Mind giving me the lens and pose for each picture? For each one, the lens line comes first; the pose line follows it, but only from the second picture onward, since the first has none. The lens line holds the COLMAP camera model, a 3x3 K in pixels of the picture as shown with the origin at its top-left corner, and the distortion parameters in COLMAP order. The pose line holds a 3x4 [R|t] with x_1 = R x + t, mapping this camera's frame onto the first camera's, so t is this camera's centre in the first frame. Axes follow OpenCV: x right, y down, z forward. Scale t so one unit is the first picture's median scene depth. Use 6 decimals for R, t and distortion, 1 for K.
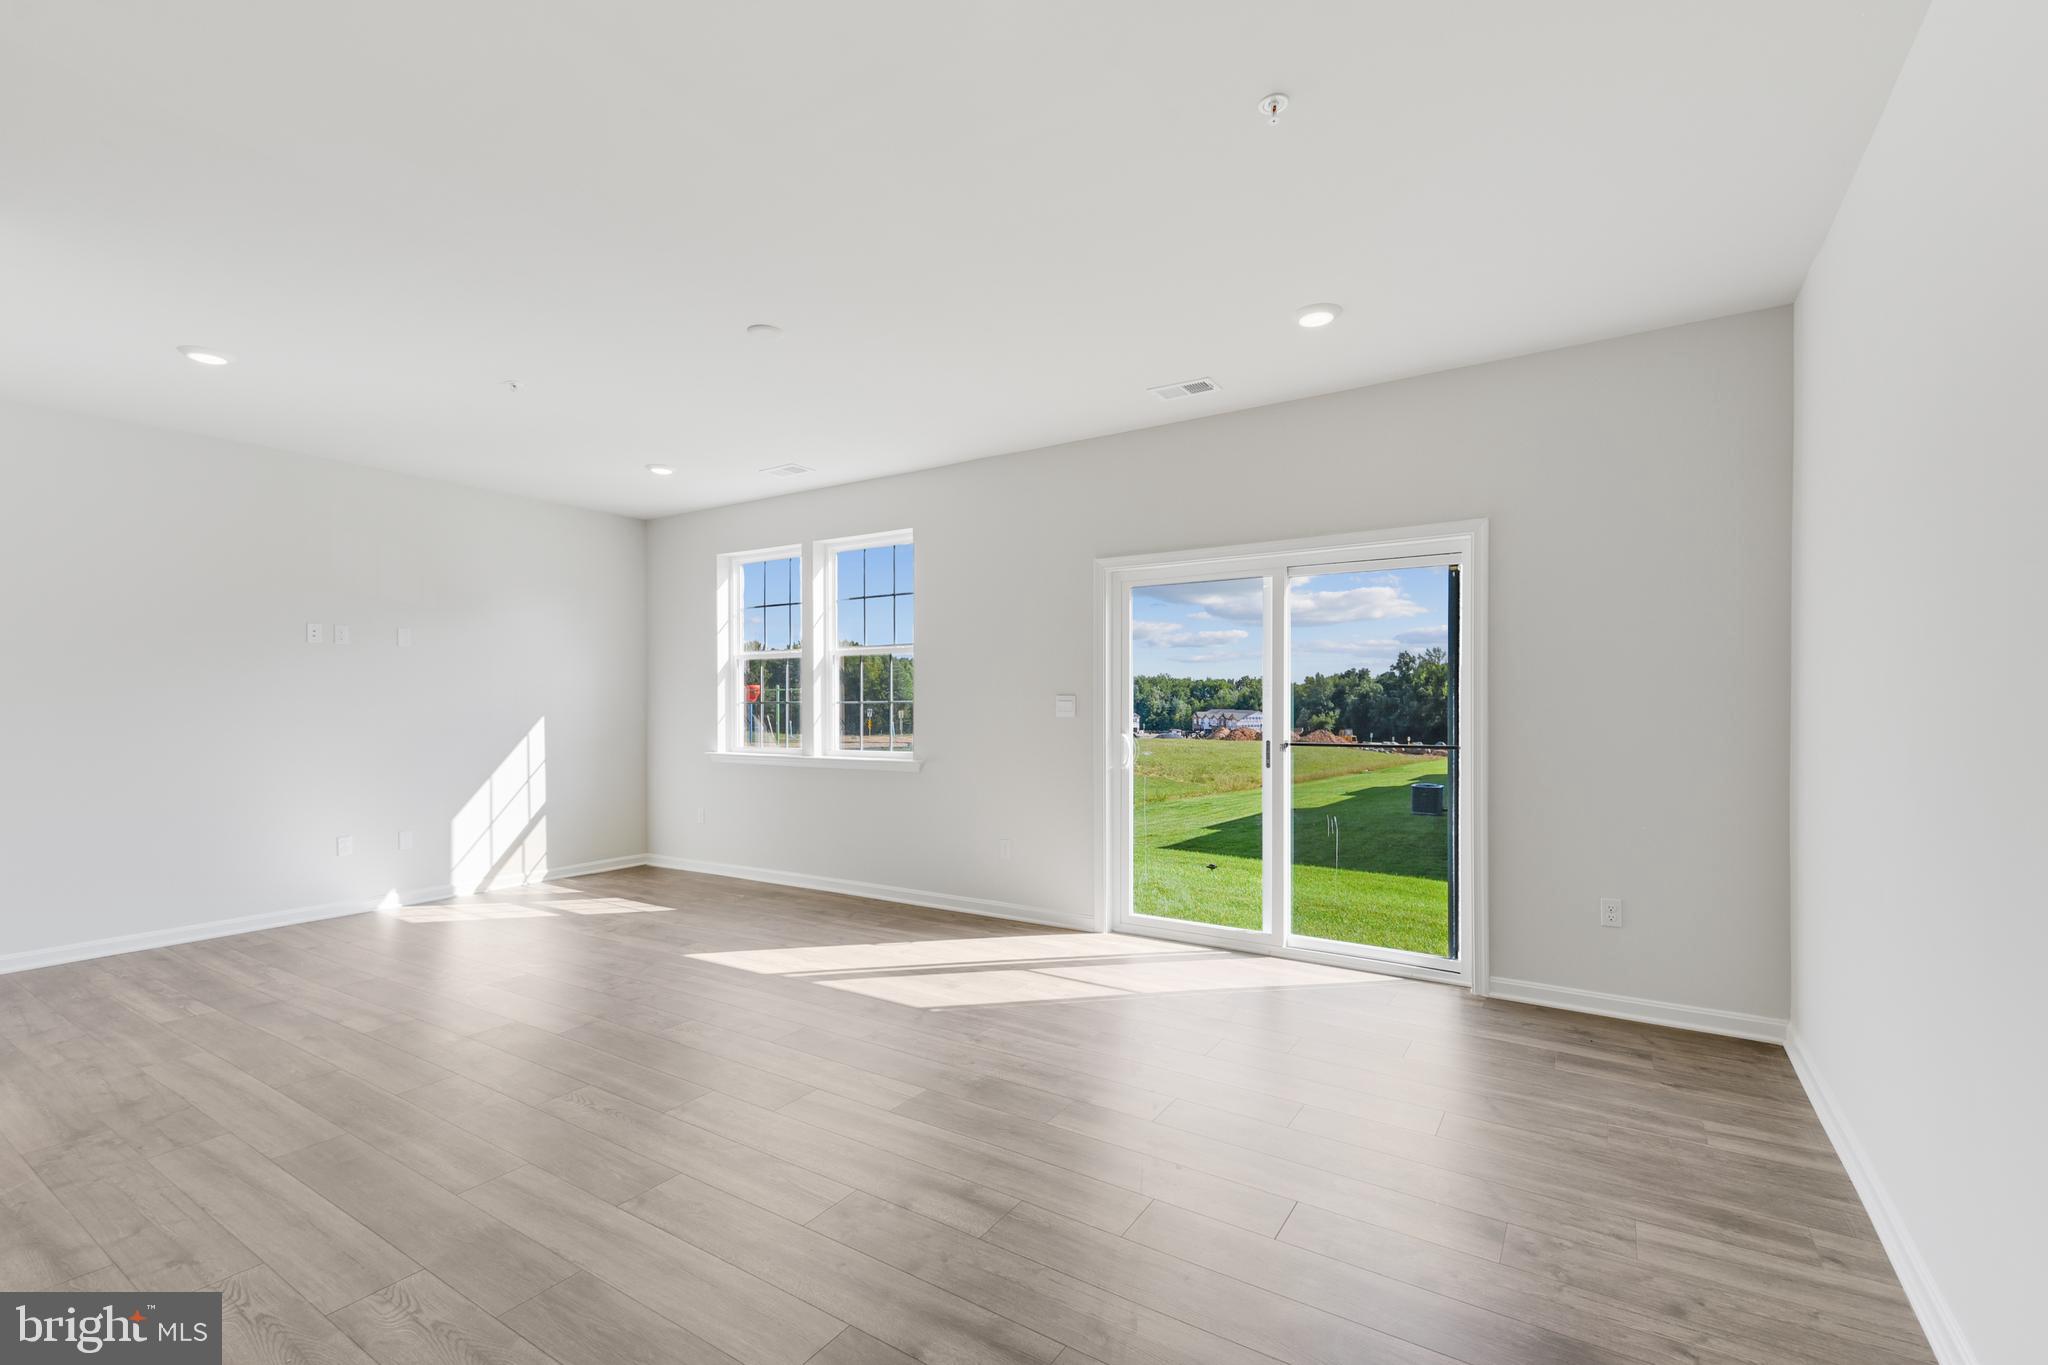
lens RADIAL K [[891.6, 0, 1021.9], [0, 891.6, 709.6], [0, 0, 1]] dist [0.033592, -0.017582]
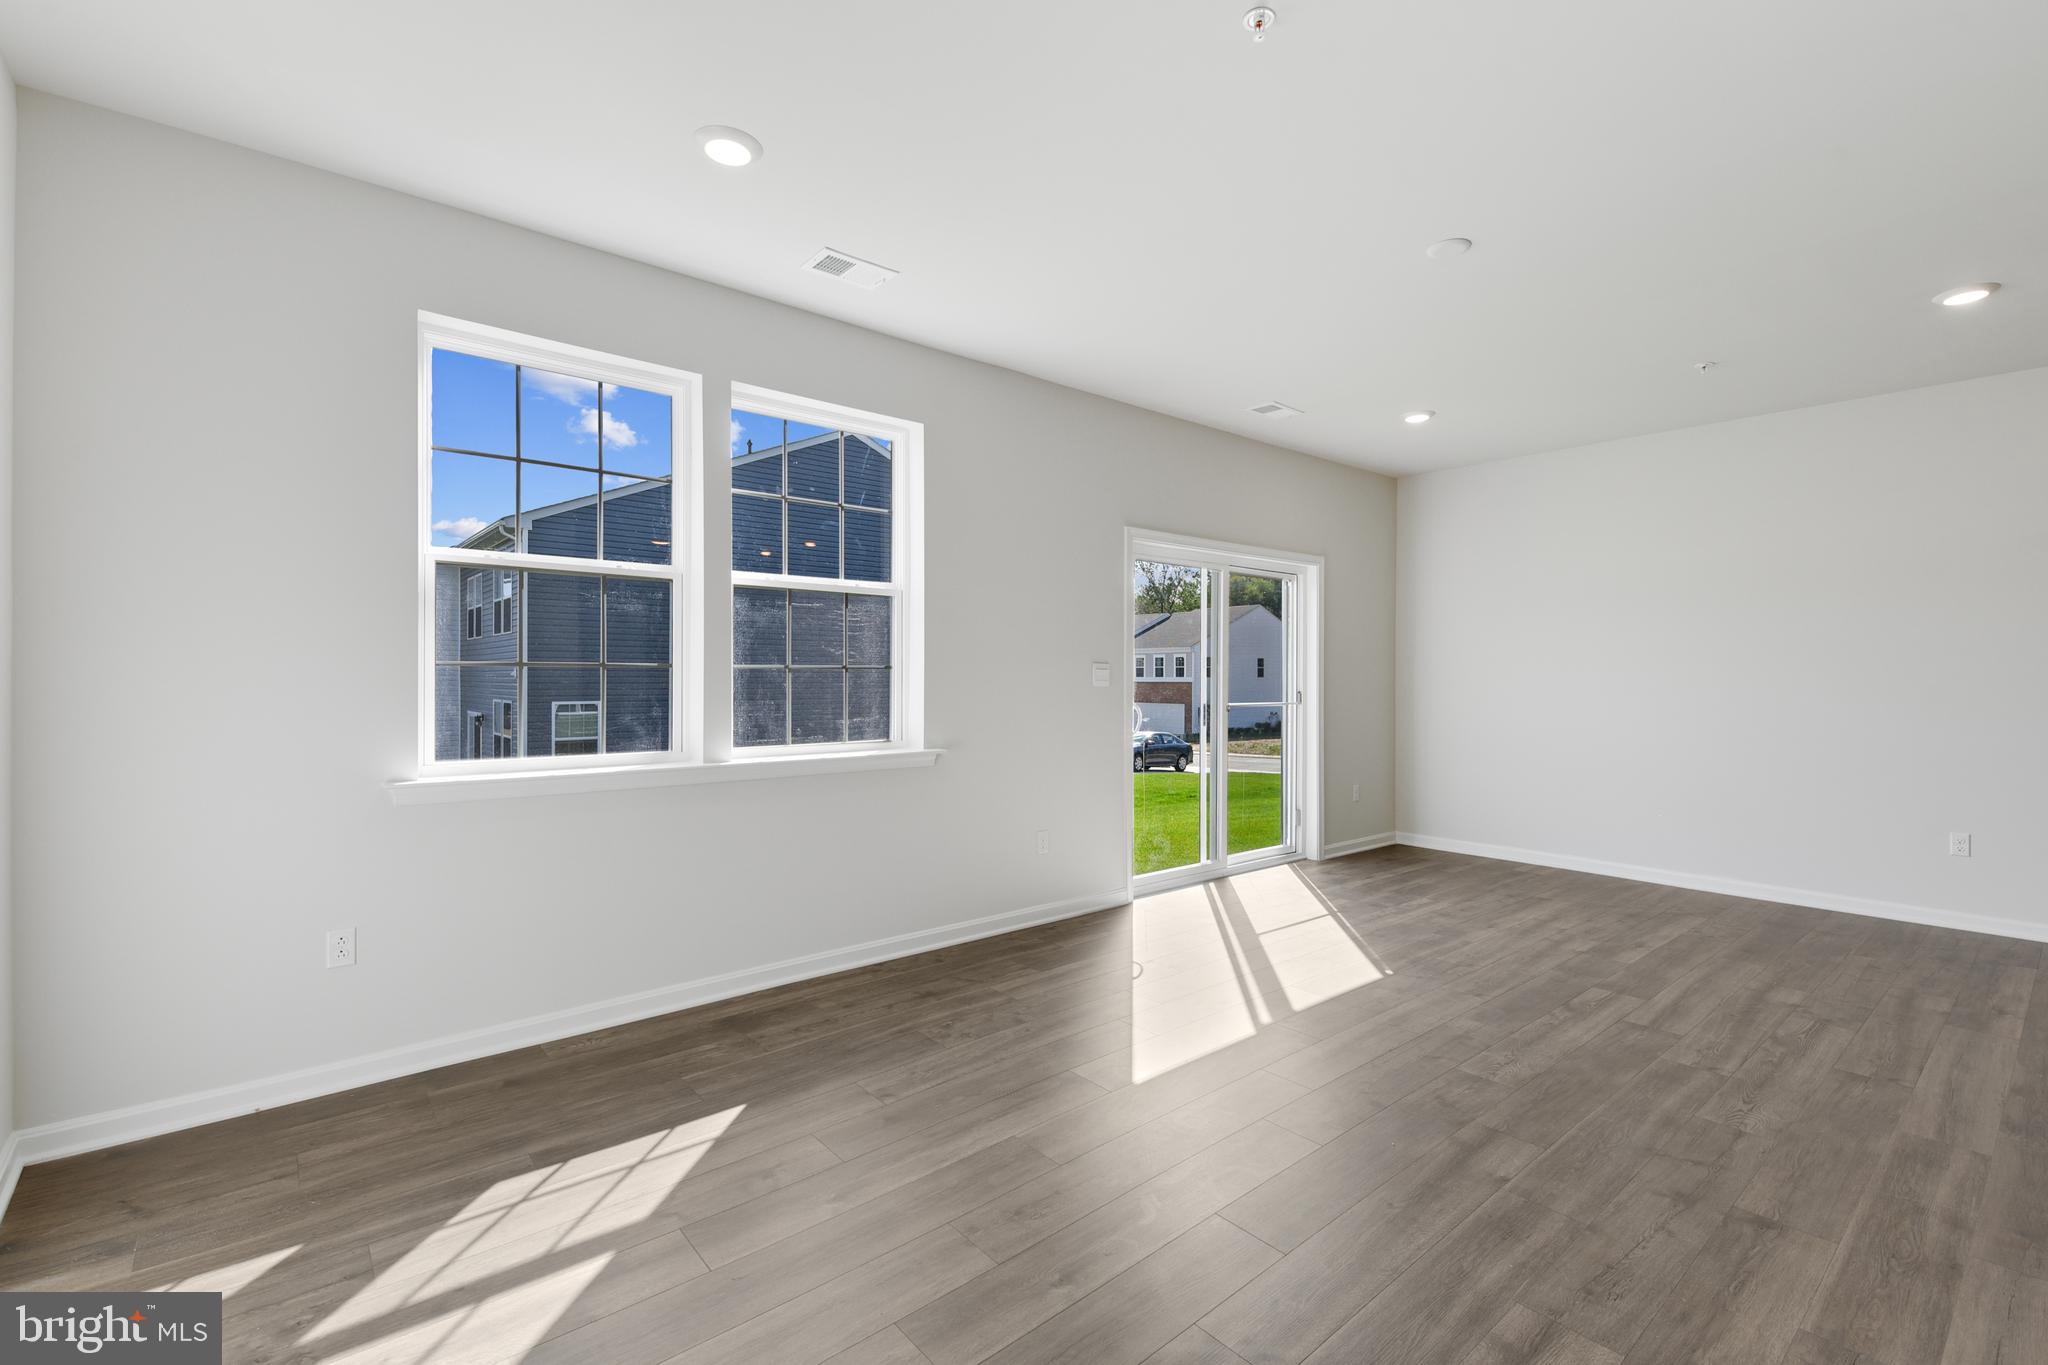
lens RADIAL K [[888.2, 0, 1026.9], [0, 888.2, 667.9], [0, 0, 1]] dist [0.027897, -0.014659]
pose [[0.295986, 0.009618, 0.955144, -0.886356], [0.000067, 0.999949, -0.010090, -0.001986], [-0.955192, 0.003051, 0.295970, 0.803598]]
